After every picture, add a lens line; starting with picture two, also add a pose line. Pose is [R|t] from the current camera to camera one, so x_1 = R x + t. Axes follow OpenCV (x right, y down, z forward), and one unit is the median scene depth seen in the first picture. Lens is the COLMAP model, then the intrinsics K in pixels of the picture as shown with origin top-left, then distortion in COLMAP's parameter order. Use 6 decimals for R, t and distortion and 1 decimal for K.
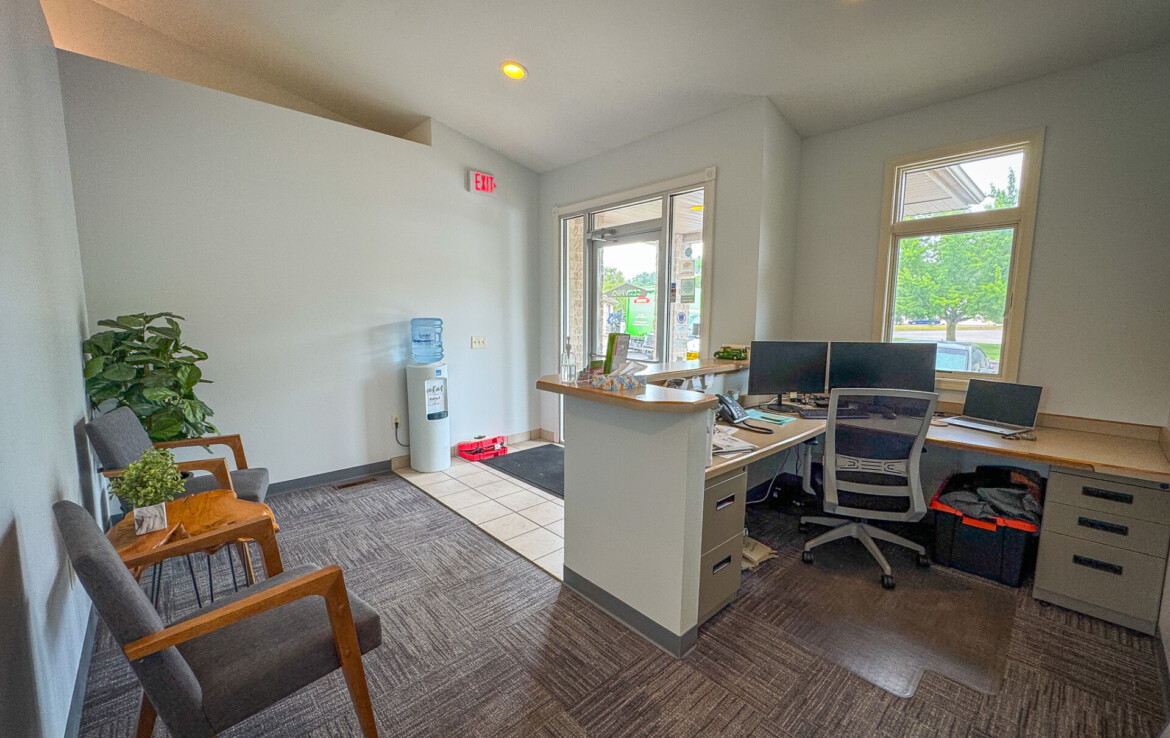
lens RADIAL K [[469.1, 0, 586.1], [0, 469.1, 366.3], [0, 0, 1]] dist [0.001000, 0.000087]
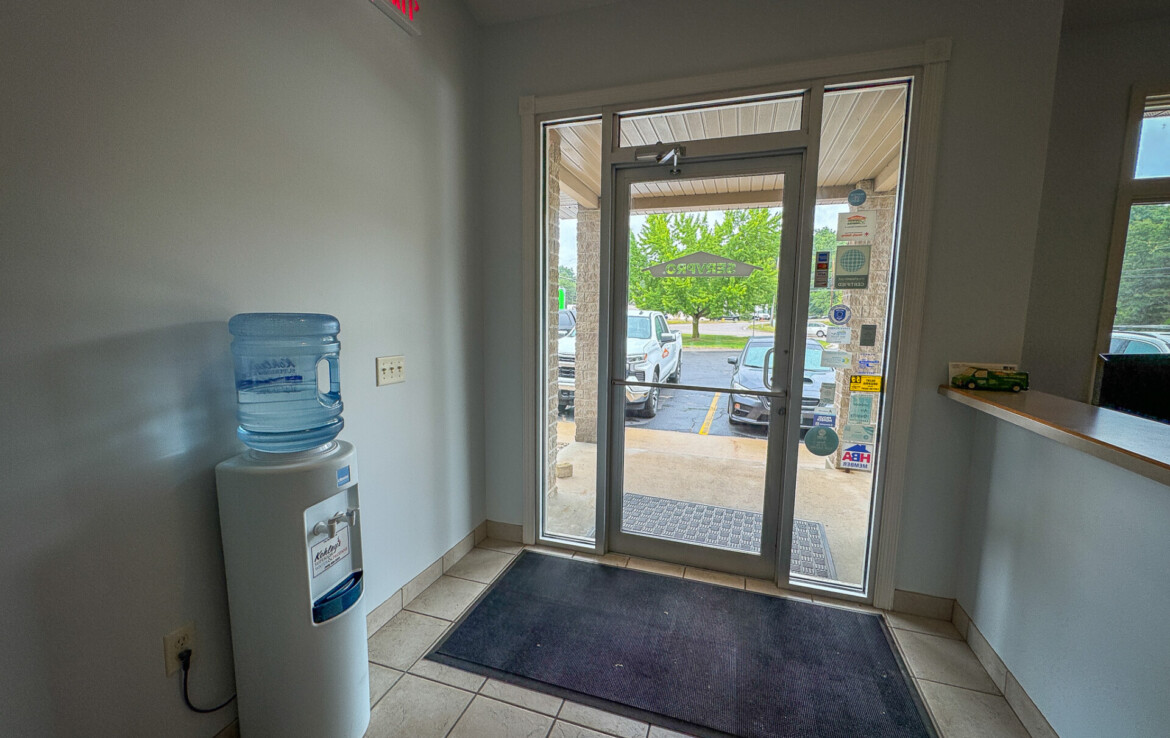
lens RADIAL K [[469.1, 0, 583.2], [0, 469.1, 367.1], [0, 0, 1]] dist [0.001000, 0.000087]
pose [[0.877081, -0.050383, 0.477694, -0.319488], [0.044184, 0.998730, 0.024211, -0.064370], [-0.478307, -0.000128, 0.878193, 0.617482]]
